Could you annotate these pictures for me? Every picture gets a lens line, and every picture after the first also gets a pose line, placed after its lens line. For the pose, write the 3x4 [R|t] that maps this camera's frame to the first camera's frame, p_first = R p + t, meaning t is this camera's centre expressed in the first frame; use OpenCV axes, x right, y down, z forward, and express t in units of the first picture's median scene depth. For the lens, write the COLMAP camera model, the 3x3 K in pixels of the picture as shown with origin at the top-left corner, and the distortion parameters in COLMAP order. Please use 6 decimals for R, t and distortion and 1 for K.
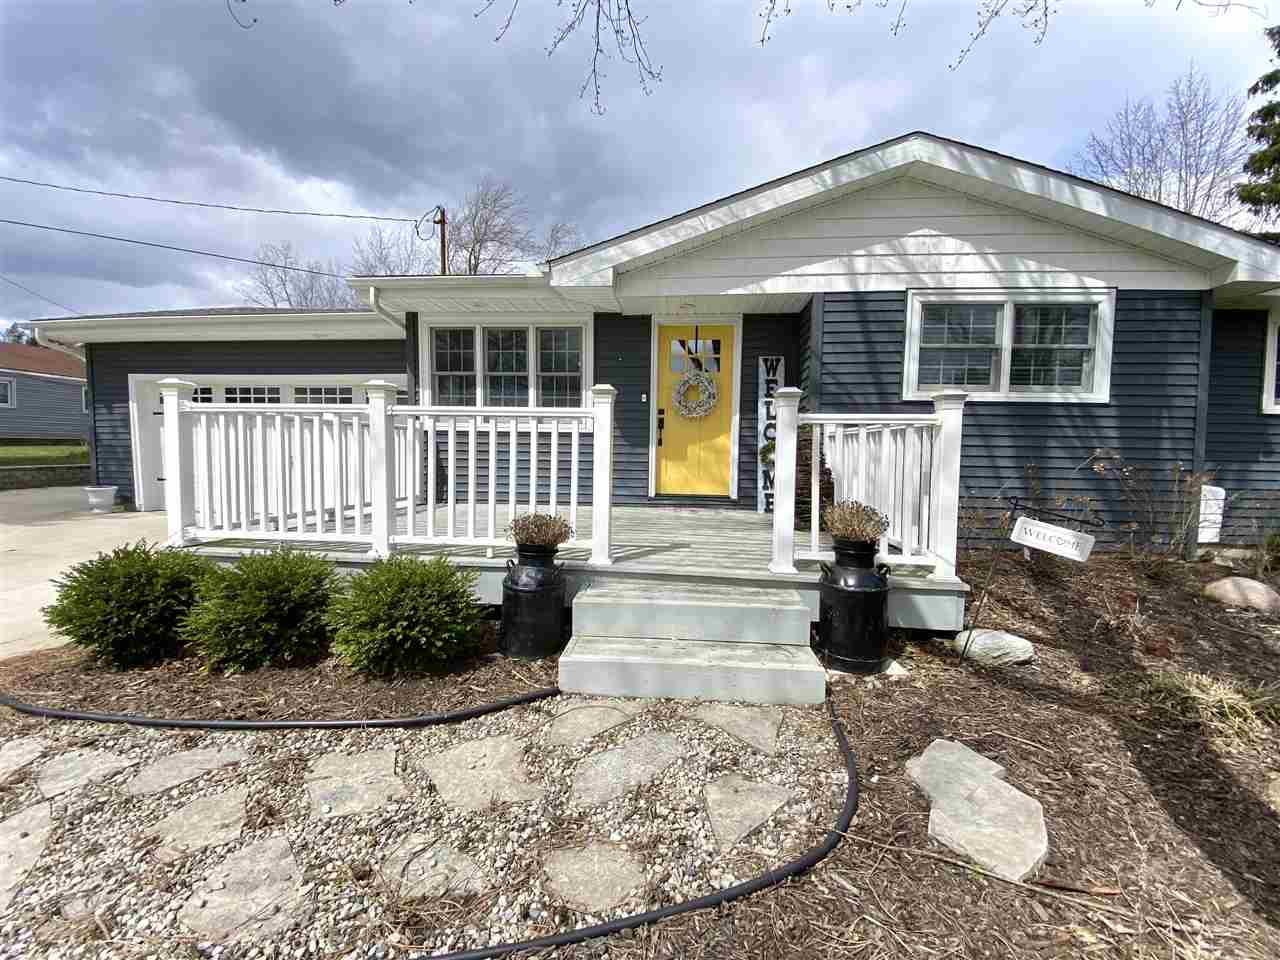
lens RADIAL K [[515.1, 0, 634.8], [0, 515.1, 485.3], [0, 0, 1]] dist [-0.006224, -0.000822]
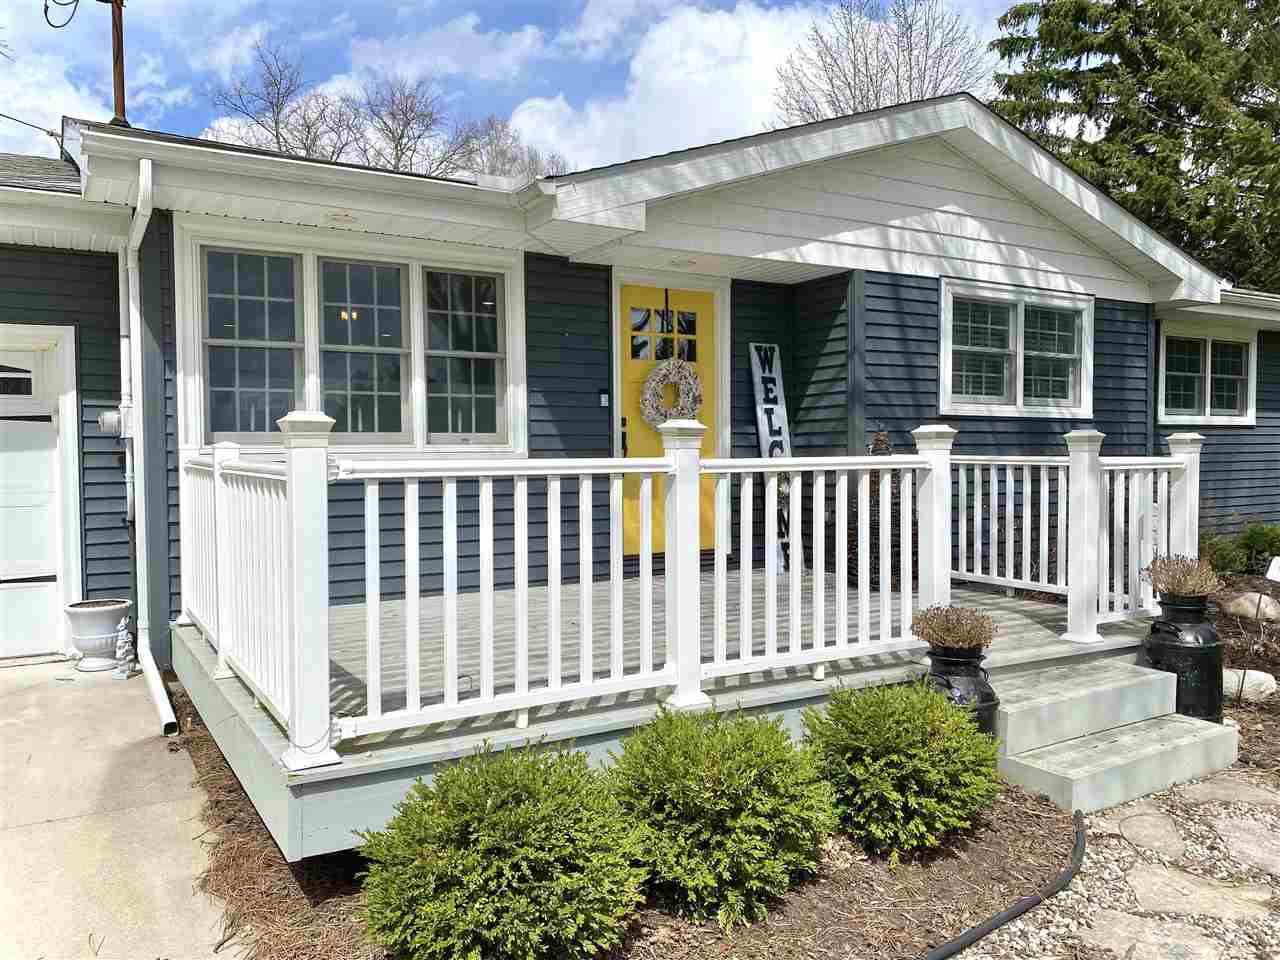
lens RADIAL K [[988.2, 0, 635.8], [0, 988.2, 475.3], [0, 0, 1]] dist [0.034910, -0.018758]
pose [[0.800921, -0.036576, 0.597652, -0.773659], [0.053759, 0.998494, -0.010937, -0.079025], [-0.596352, 0.040889, 0.801681, 0.051844]]
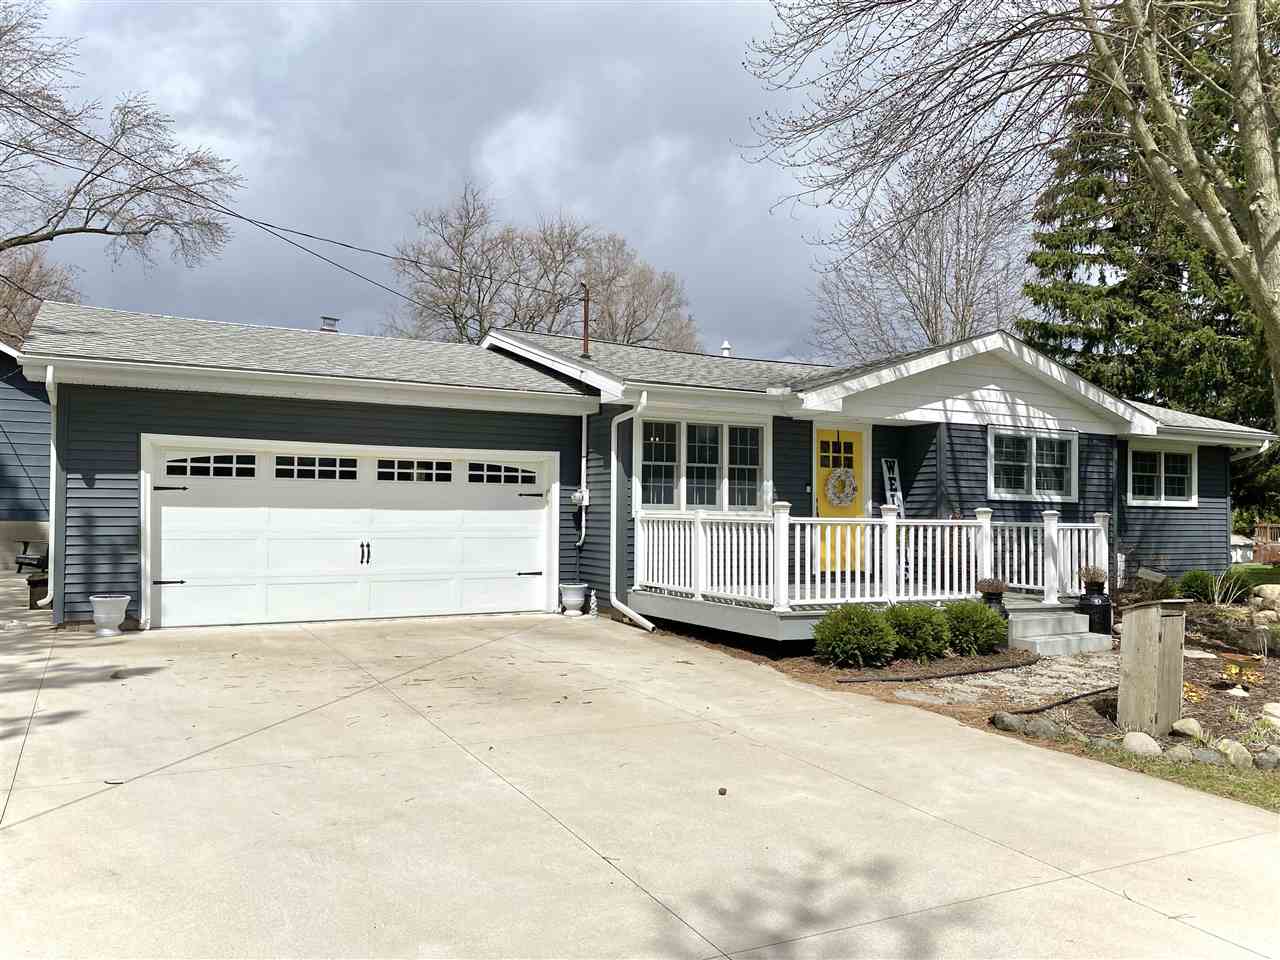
lens RADIAL K [[988.2, 0, 616.0], [0, 988.2, 481.4], [0, 0, 1]] dist [0.034910, -0.018758]
pose [[0.840619, 0.010472, 0.541525, -1.876256], [0.033685, 0.996867, -0.071567, -0.048314], [-0.540578, 0.078402, 0.837633, -0.786851]]
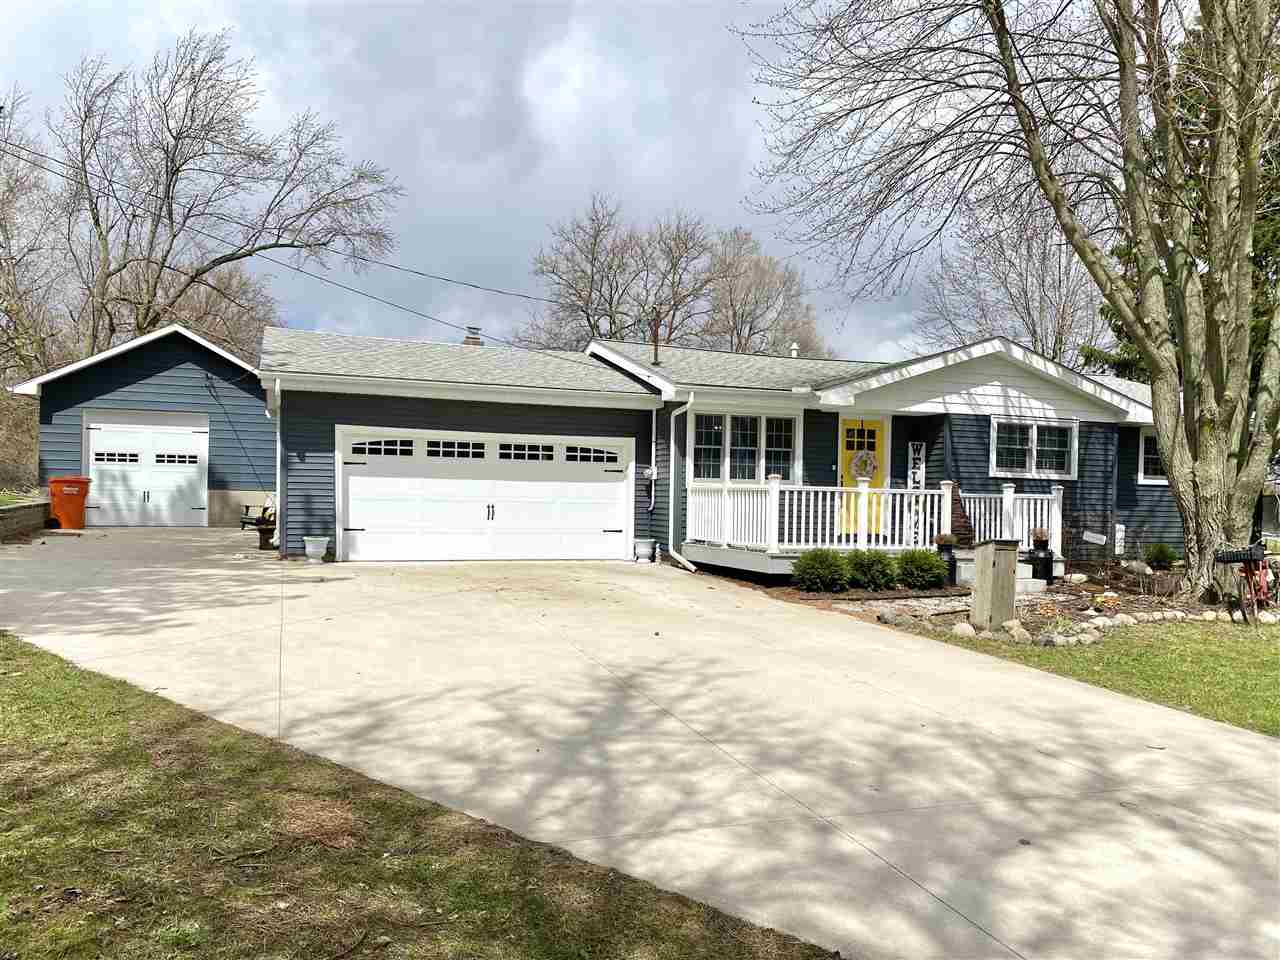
lens RADIAL K [[988.2, 0, 603.7], [0, 988.2, 495.8], [0, 0, 1]] dist [0.034910, -0.018758]
pose [[0.916623, 0.002404, 0.399747, -2.043619], [0.016932, 0.998851, -0.044832, 0.031697], [-0.399395, 0.047863, 0.915529, -1.582108]]
